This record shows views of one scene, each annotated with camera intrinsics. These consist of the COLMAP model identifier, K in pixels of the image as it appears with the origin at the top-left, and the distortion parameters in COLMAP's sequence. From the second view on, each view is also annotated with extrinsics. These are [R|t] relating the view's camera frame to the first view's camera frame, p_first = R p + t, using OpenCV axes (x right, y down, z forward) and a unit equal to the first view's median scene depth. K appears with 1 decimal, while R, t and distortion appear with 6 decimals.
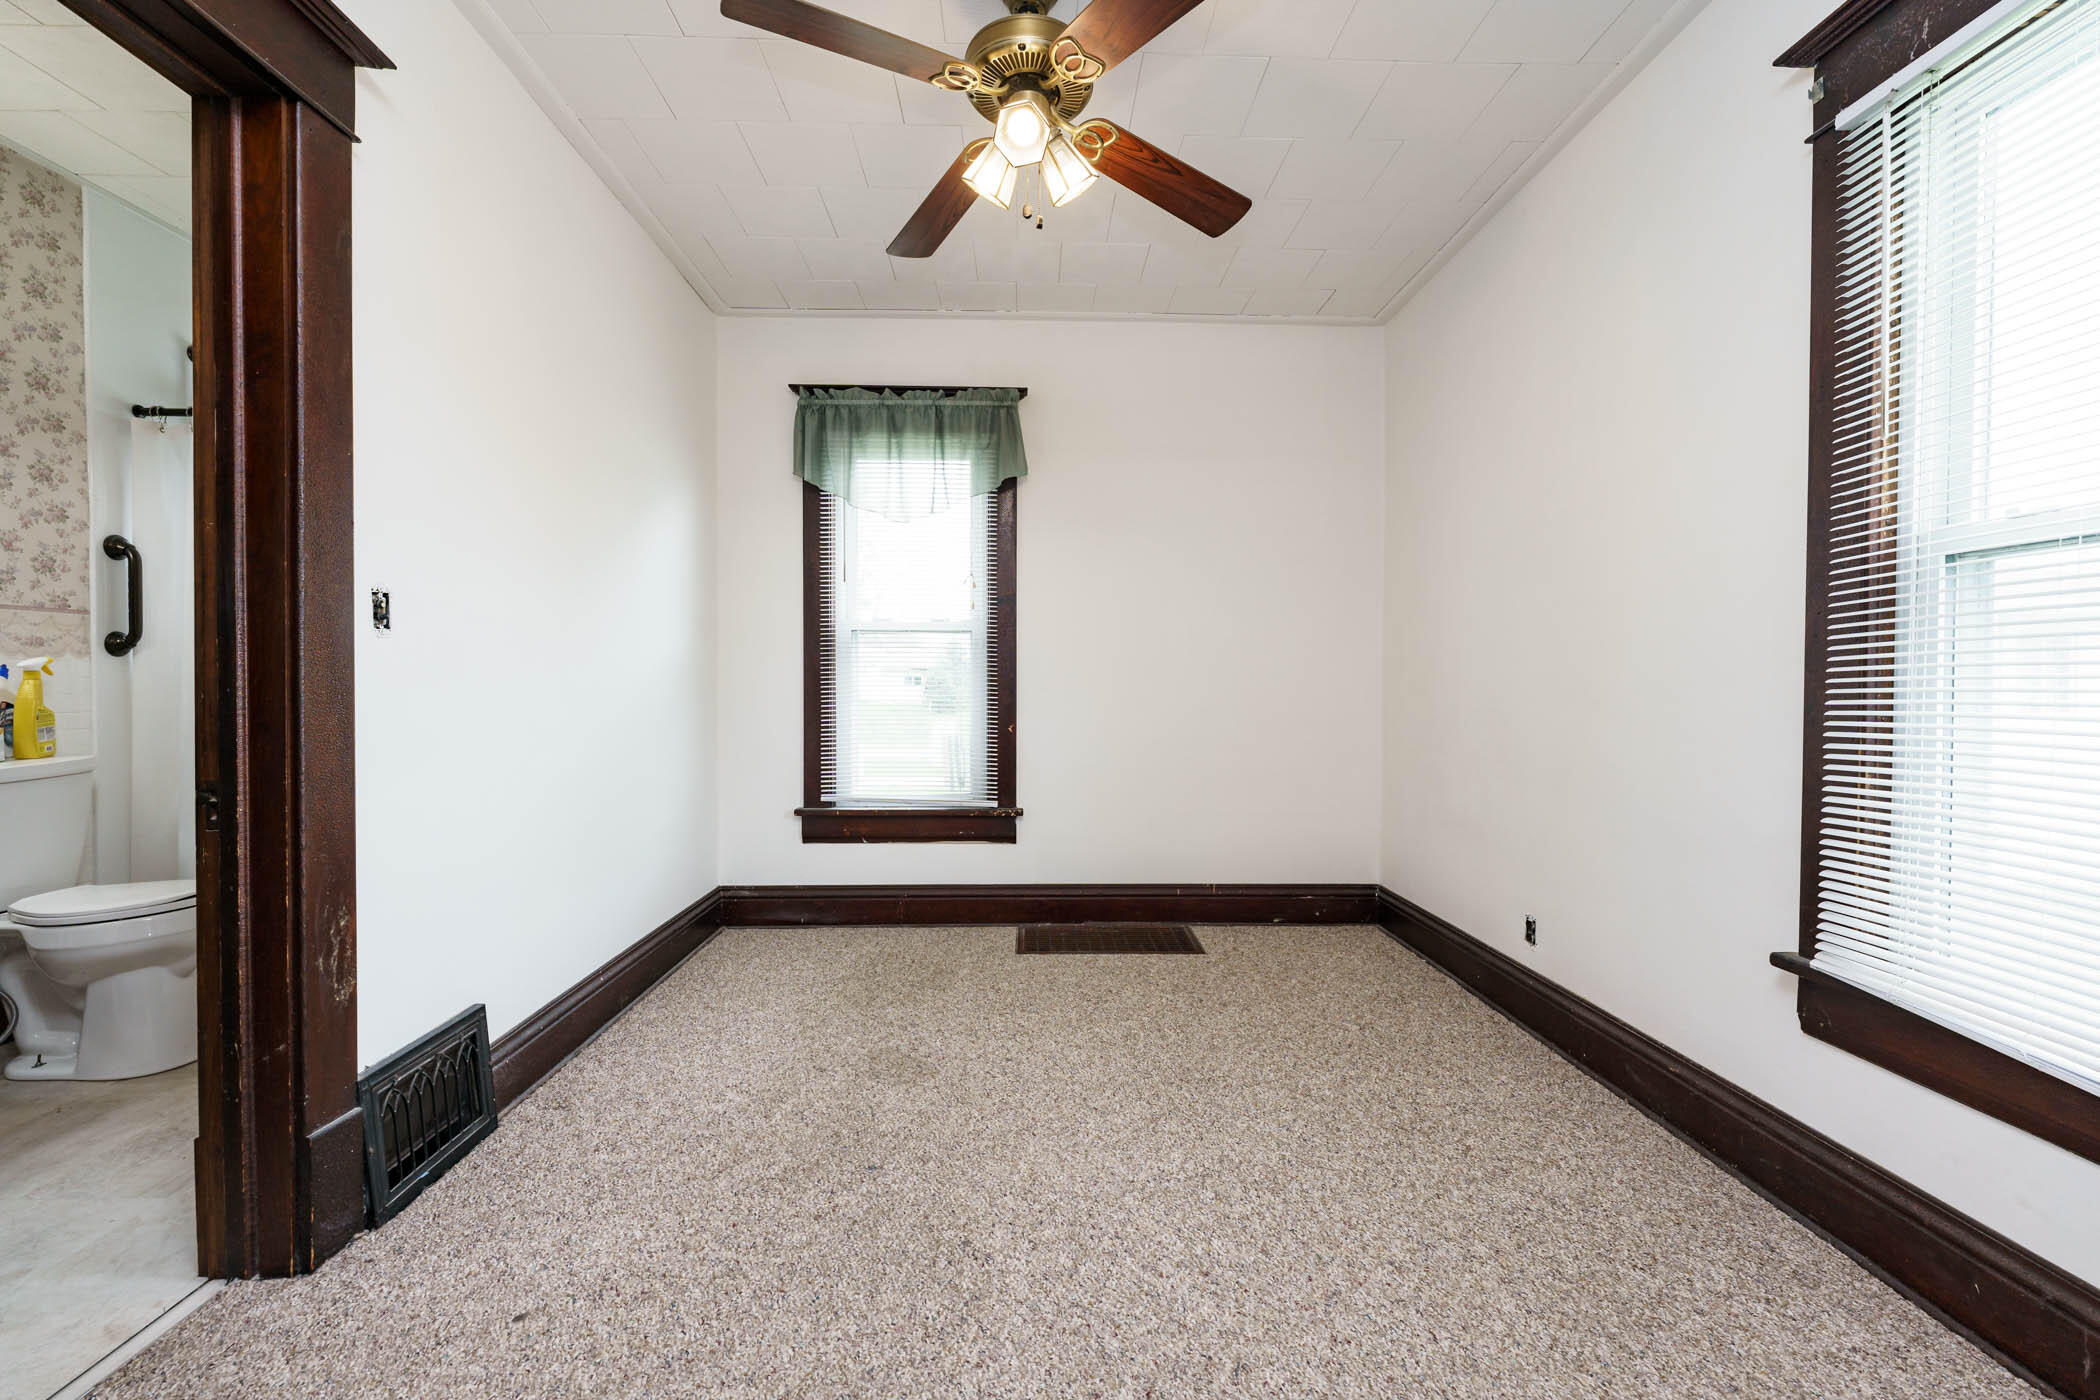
lens RADIAL K [[861.8, 0, 1048.2], [0, 861.8, 700.0], [0, 0, 1]] dist [-0.008475, 0.000607]
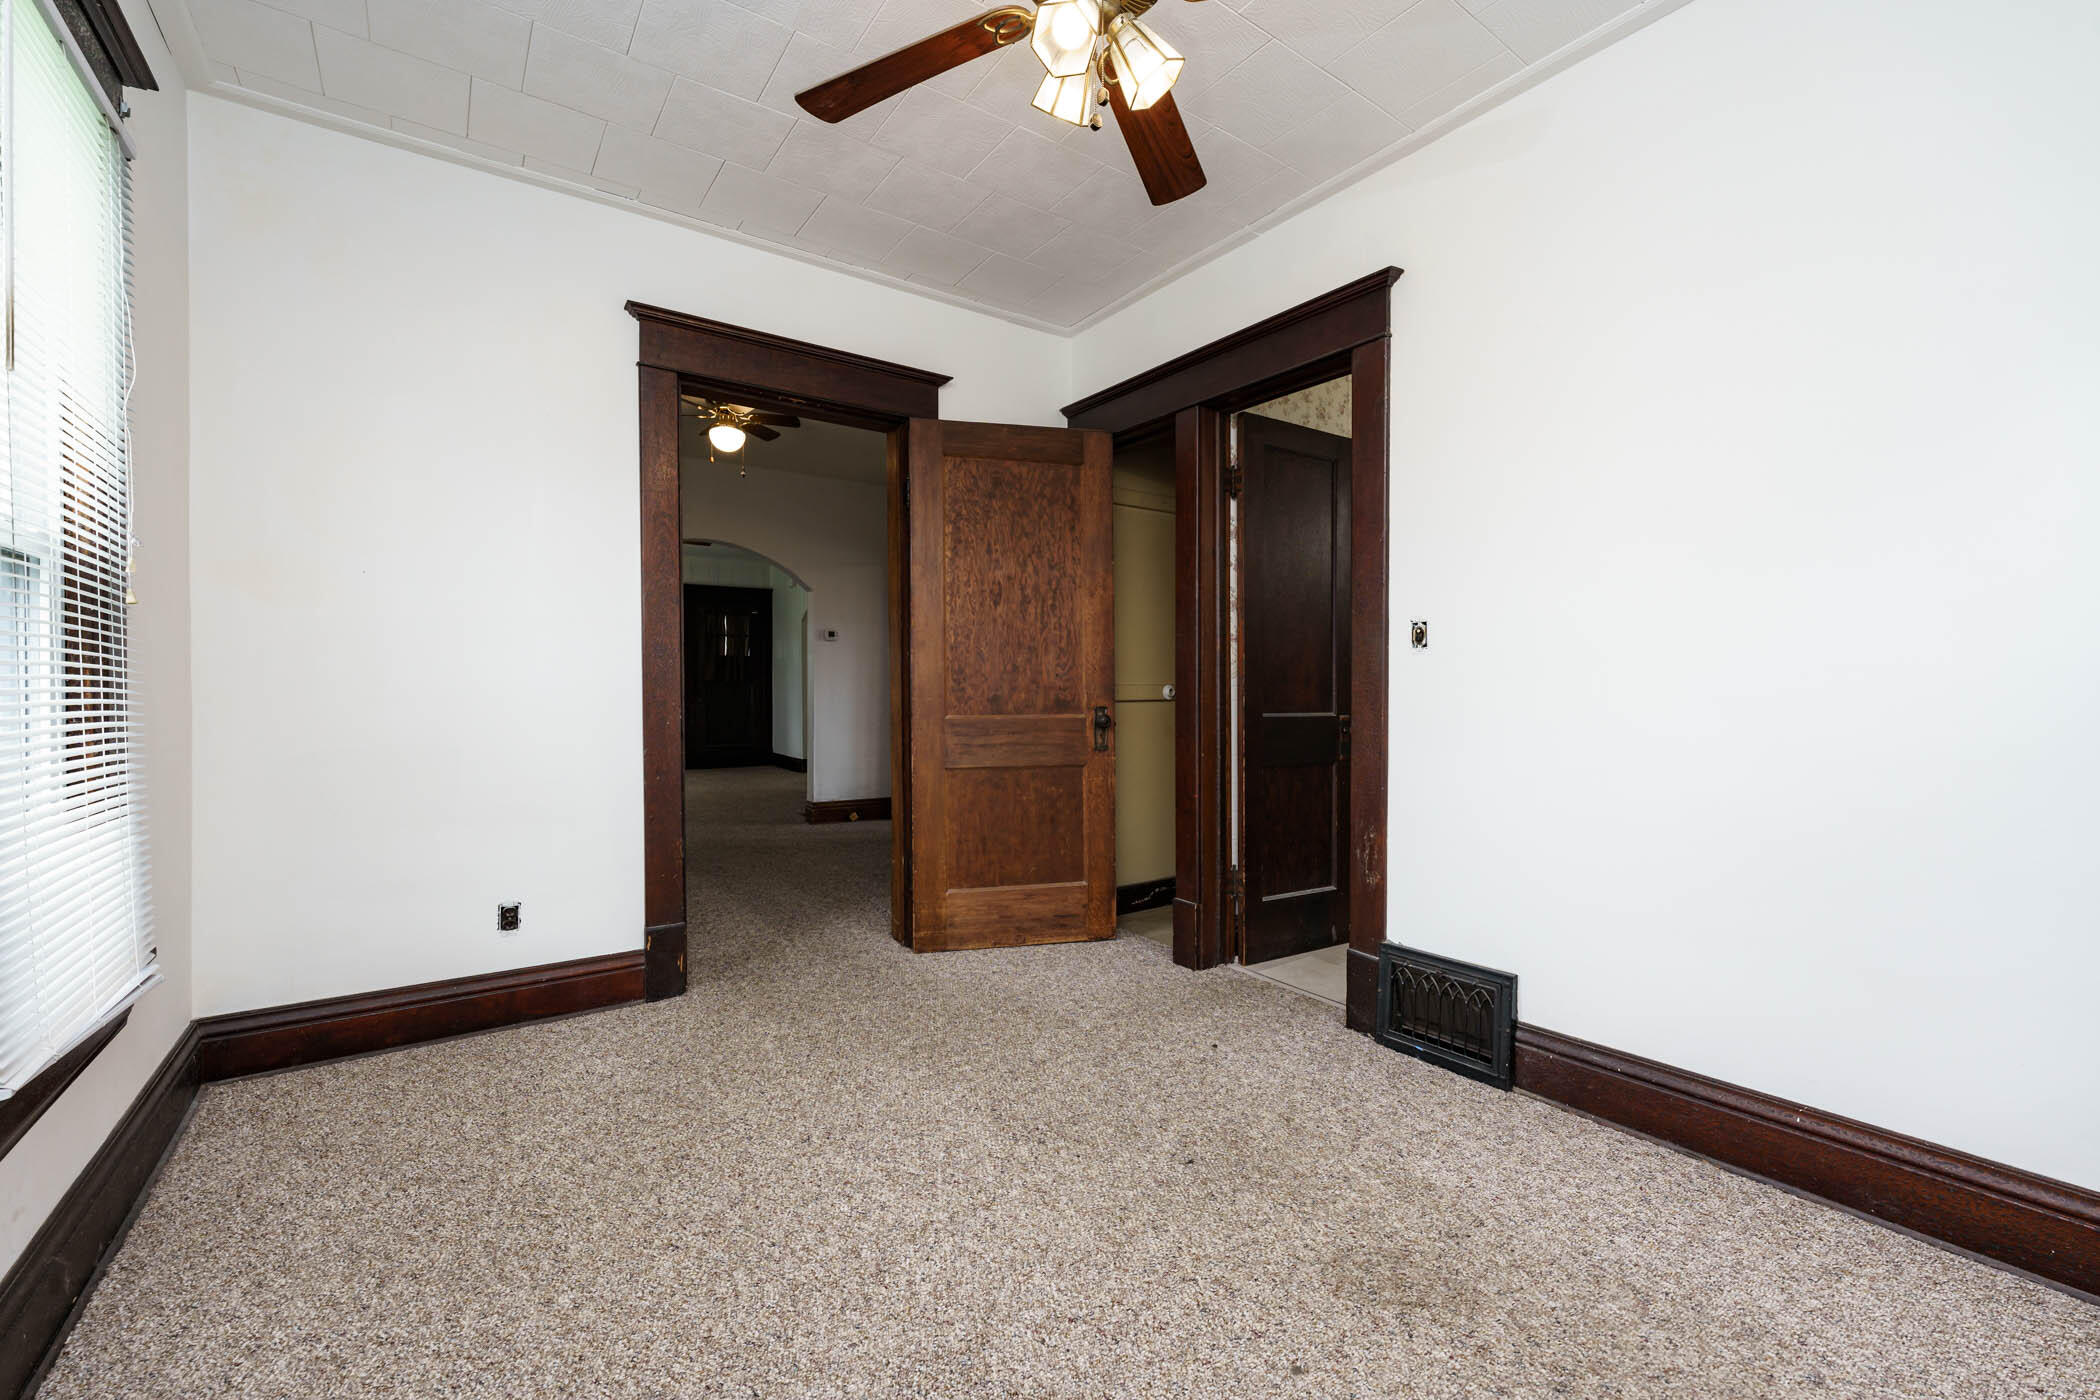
lens RADIAL K [[861.8, 0, 1051.0], [0, 861.8, 692.8], [0, 0, 1]] dist [-0.008475, 0.000607]
pose [[-0.830171, 0.003100, -0.557501, 0.518410], [-0.011875, 0.999659, 0.023241, -0.033087], [0.557383, 0.025914, -0.829851, 1.810015]]
